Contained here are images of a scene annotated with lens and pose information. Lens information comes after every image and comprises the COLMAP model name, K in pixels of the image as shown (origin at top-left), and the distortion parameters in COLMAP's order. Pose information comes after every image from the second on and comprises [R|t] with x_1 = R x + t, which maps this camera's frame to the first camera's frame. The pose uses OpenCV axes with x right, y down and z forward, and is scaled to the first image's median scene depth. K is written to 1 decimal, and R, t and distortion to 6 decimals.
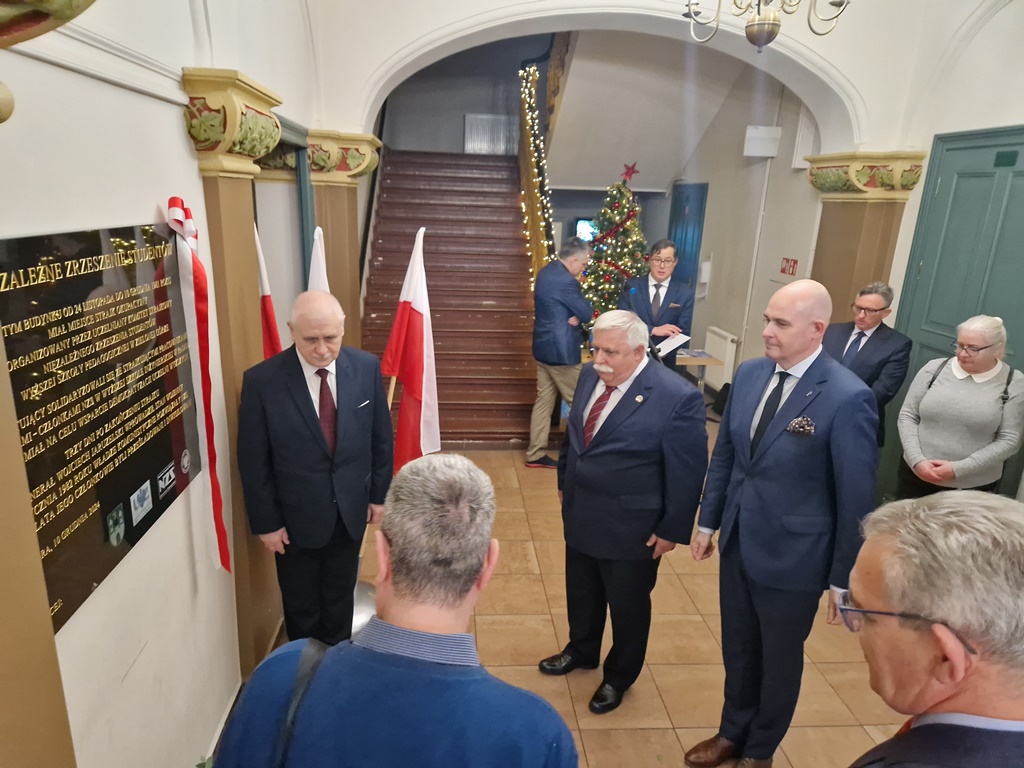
lens RADIAL K [[692.4, 0, 509.9], [0, 692.4, 409.4], [0, 0, 1]] dist [0.086852, -0.075386]
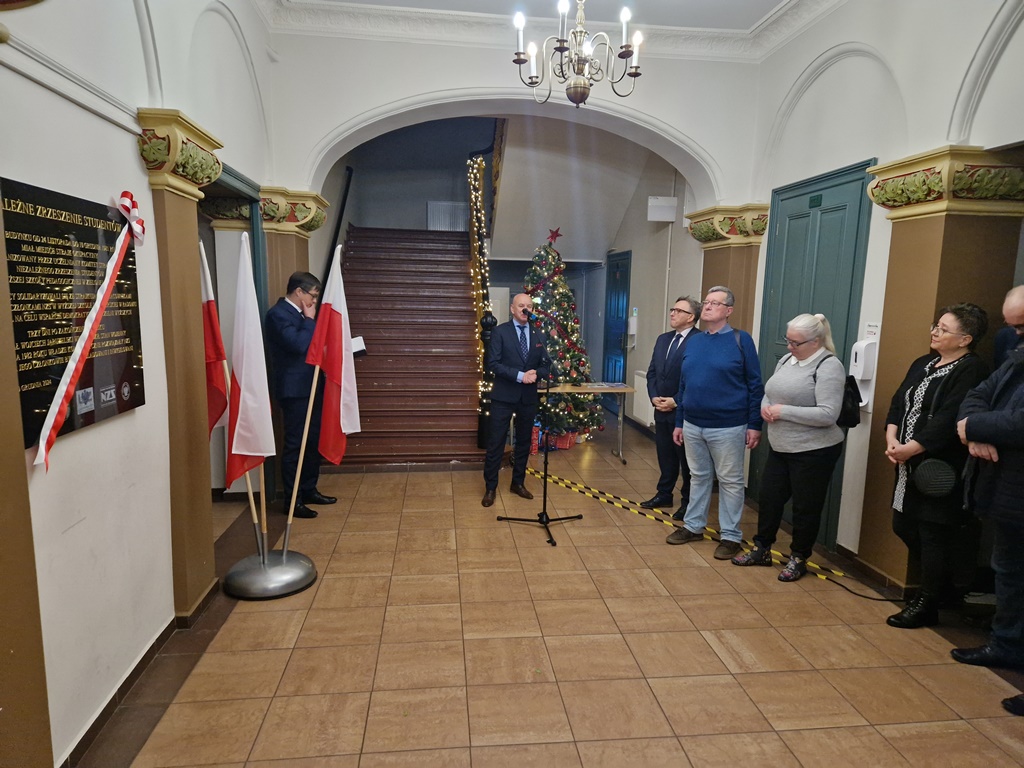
lens RADIAL K [[688.6, 0, 532.9], [0, 688.6, 409.1], [0, 0, 1]] dist [0.086591, -0.077317]
pose [[0.998711, -0.023213, 0.045149, 0.108161], [0.029076, 0.990573, -0.133861, 0.143135], [-0.041616, 0.135001, 0.989971, -0.145203]]
